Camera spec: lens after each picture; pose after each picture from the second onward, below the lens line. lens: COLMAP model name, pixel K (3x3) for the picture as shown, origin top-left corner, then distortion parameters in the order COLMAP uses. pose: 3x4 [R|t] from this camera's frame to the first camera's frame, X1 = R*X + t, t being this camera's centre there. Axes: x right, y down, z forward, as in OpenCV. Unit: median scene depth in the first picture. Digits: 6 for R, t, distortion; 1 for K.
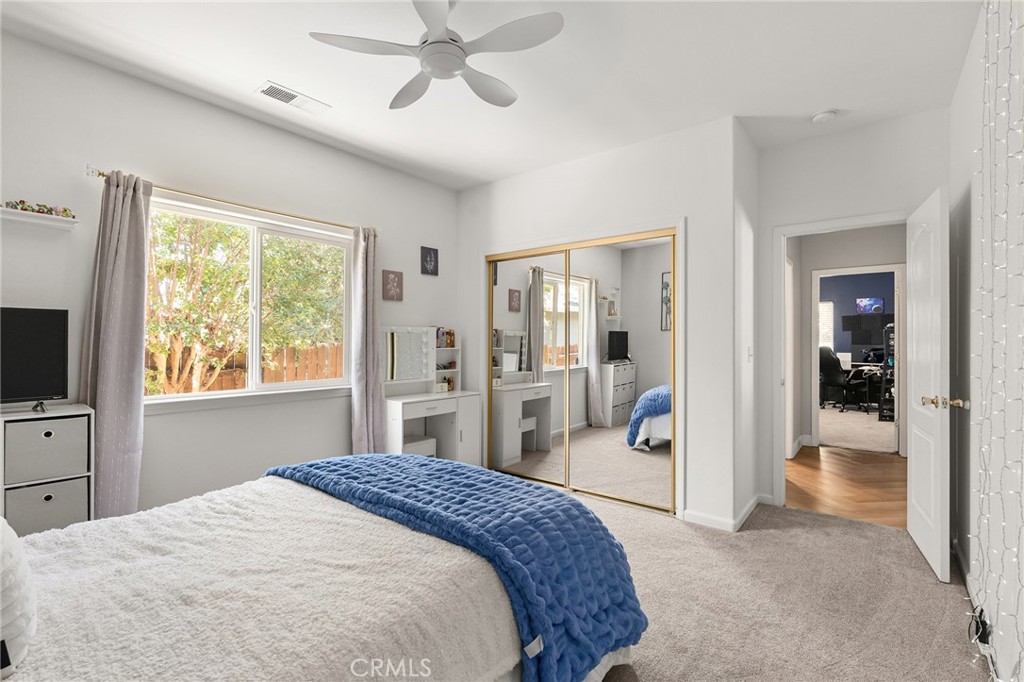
lens RADIAL K [[467.9, 0, 512.0], [0, 467.9, 341.0], [0, 0, 1]] dist [0.000336, 0.000017]
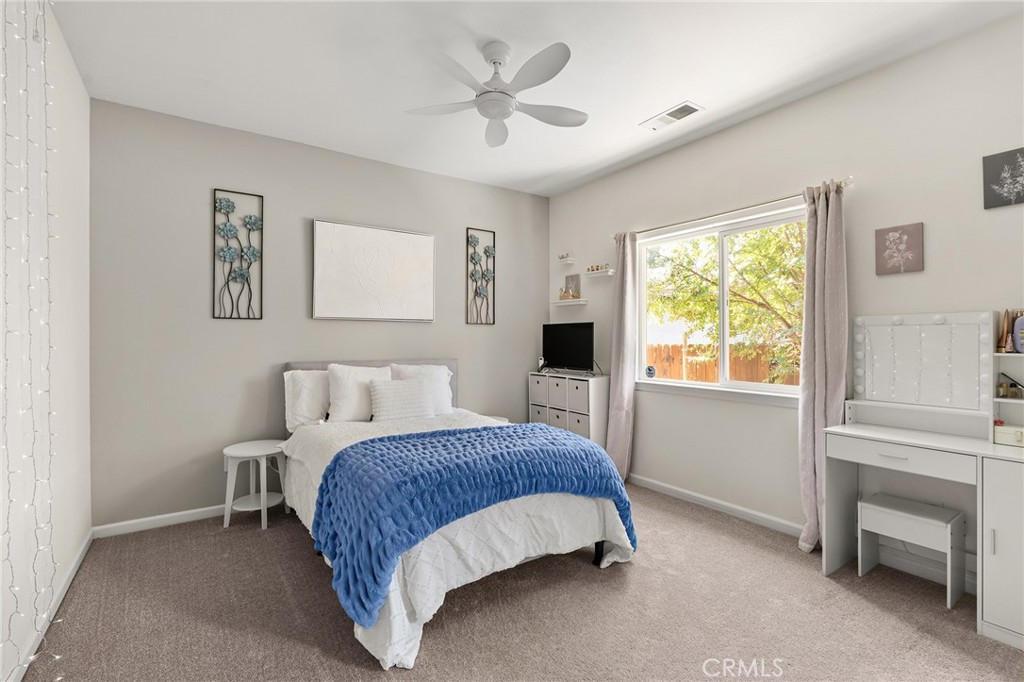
lens RADIAL K [[467.9, 0, 512.0], [0, 467.9, 341.0], [0, 0, 1]] dist [0.000336, 0.000017]
pose [[-0.295163, 0.008260, -0.955411, 0.660357], [0.005644, 0.999960, 0.006901, -0.006419], [0.955430, -0.003356, -0.295198, 0.940412]]
